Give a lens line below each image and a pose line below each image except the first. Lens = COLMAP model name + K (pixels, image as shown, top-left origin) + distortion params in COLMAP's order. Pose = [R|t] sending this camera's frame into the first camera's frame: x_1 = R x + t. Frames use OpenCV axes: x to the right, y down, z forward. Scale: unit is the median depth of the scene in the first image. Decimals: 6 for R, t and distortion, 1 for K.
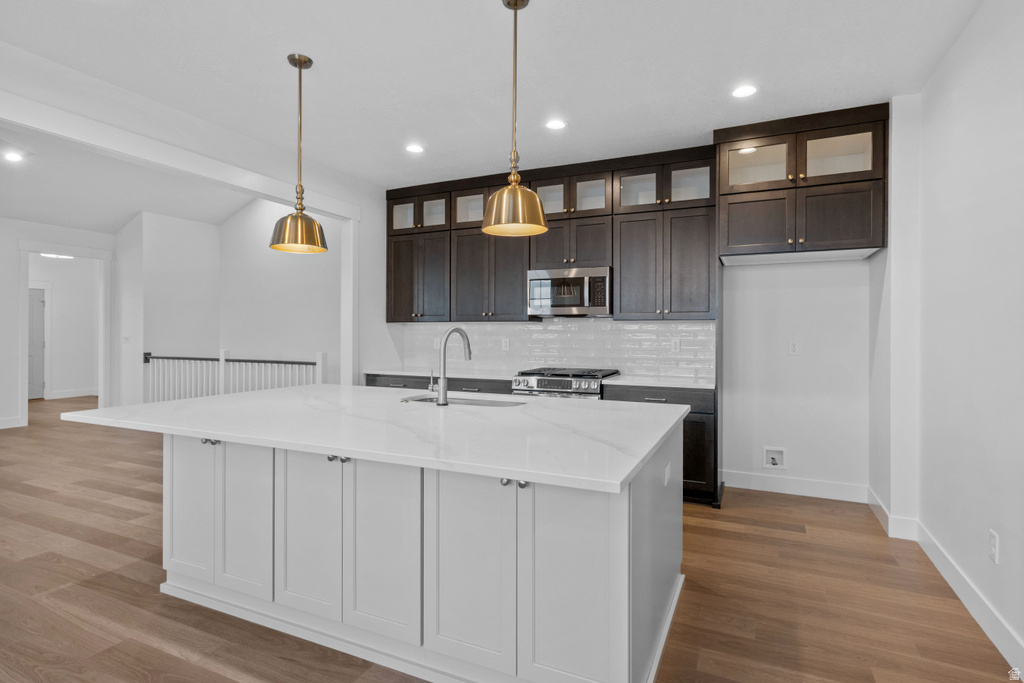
lens RADIAL K [[515.1, 0, 512.0], [0, 515.1, 341.5], [0, 0, 1]] dist [-0.024102, 0.000212]
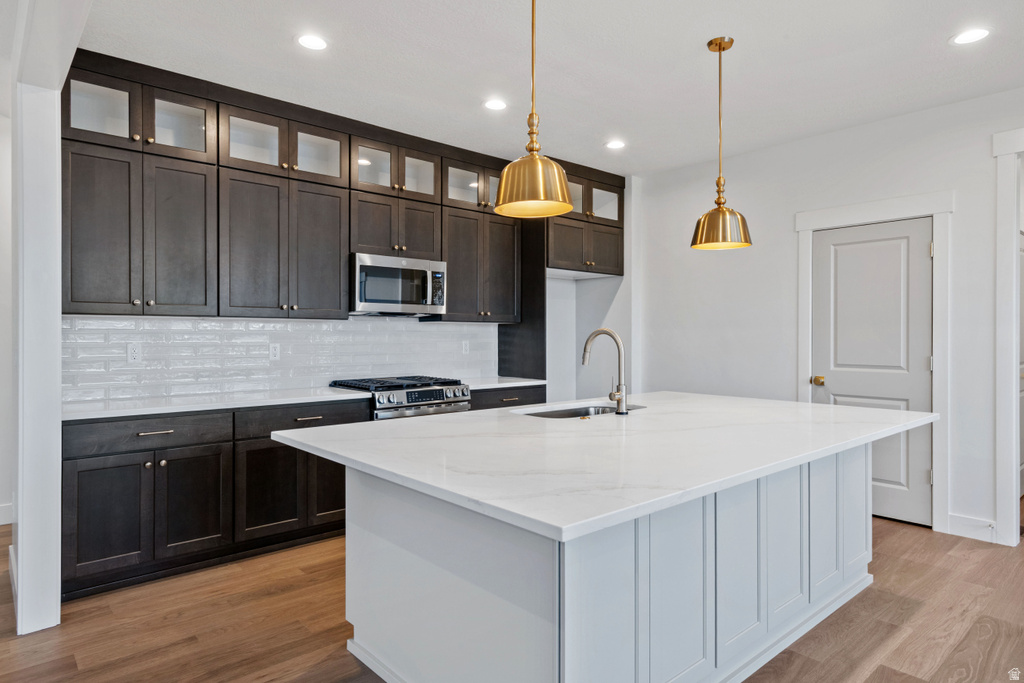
lens RADIAL K [[610.9, 0, 512.0], [0, 610.9, 341.5], [0, 0, 1]] dist [-0.001575, -0.000747]
pose [[0.394441, -0.011049, 0.918855, -0.722102], [0.016649, 0.999850, 0.004876, -0.007653], [-0.918771, 0.013375, 0.394565, 0.445350]]
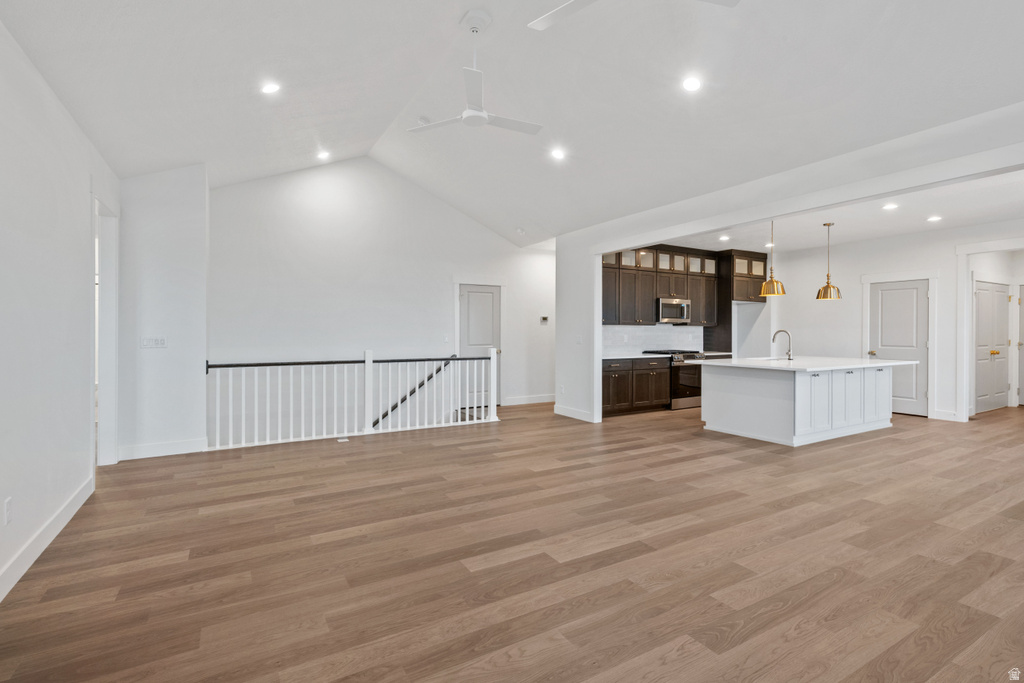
lens RADIAL K [[486.3, 0, 510.2], [0, 486.3, 336.1], [0, 0, 1]] dist [-0.004079, 0.000045]
pose [[0.571199, -0.008698, 0.820766, -1.753956], [0.014147, 0.999900, 0.000751, -0.010093], [-0.820690, 0.011182, 0.571265, 0.451757]]
